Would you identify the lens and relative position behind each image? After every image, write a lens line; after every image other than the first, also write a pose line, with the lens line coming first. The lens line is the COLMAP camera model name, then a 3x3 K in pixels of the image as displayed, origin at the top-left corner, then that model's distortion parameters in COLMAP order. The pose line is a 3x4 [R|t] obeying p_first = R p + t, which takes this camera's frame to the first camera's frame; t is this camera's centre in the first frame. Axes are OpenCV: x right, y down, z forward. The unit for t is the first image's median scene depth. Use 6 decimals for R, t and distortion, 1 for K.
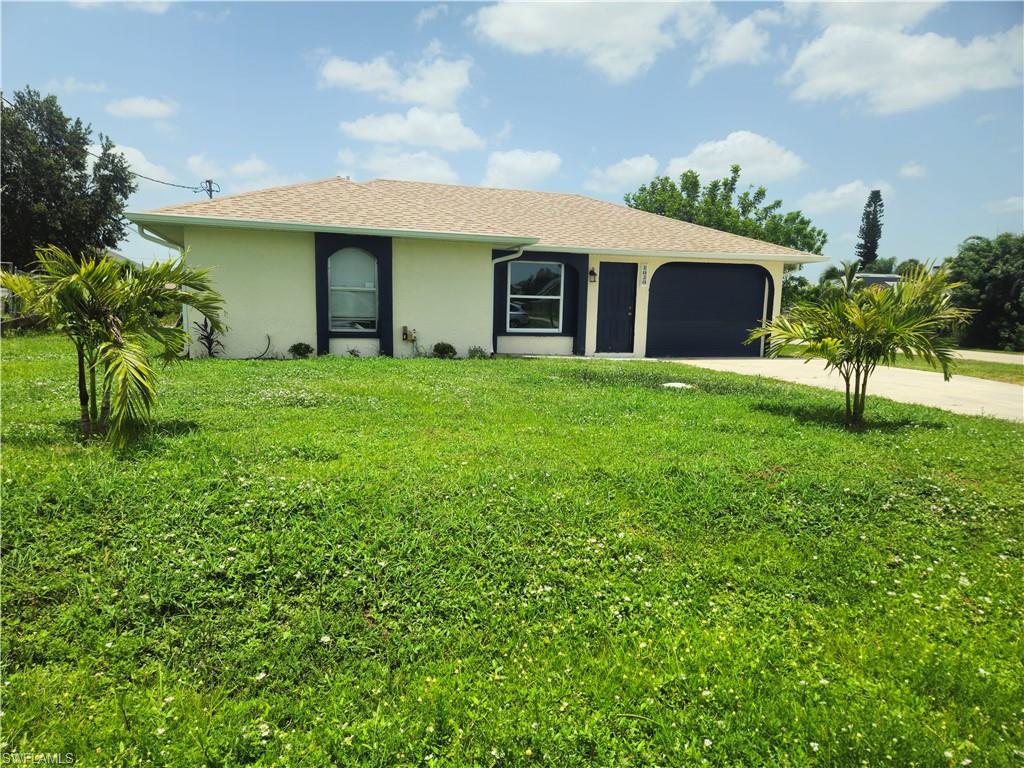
lens RADIAL K [[688.0, 0, 514.2], [0, 688.0, 377.3], [0, 0, 1]] dist [0.031910, -0.014048]
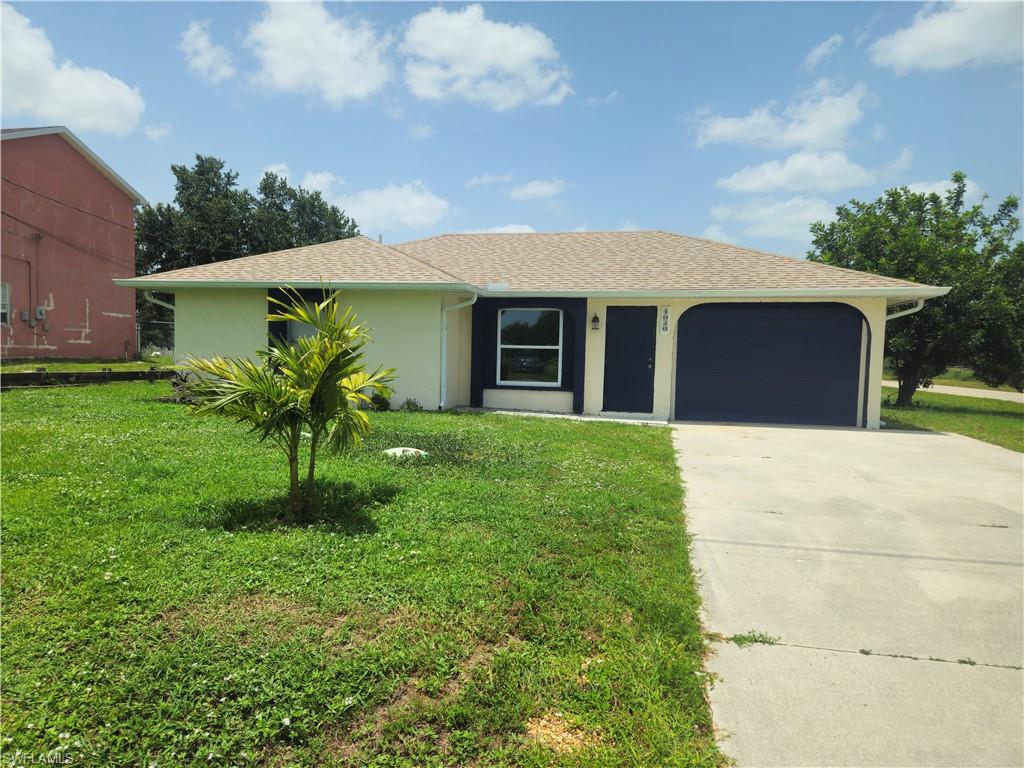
lens RADIAL K [[688.0, 0, 513.1], [0, 688.0, 390.9], [0, 0, 1]] dist [0.031910, -0.014048]
pose [[0.863968, 0.026542, -0.502846, 0.451432], [-0.055678, 0.997522, -0.043010, -0.017777], [0.500459, 0.065157, 0.863305, 0.197867]]
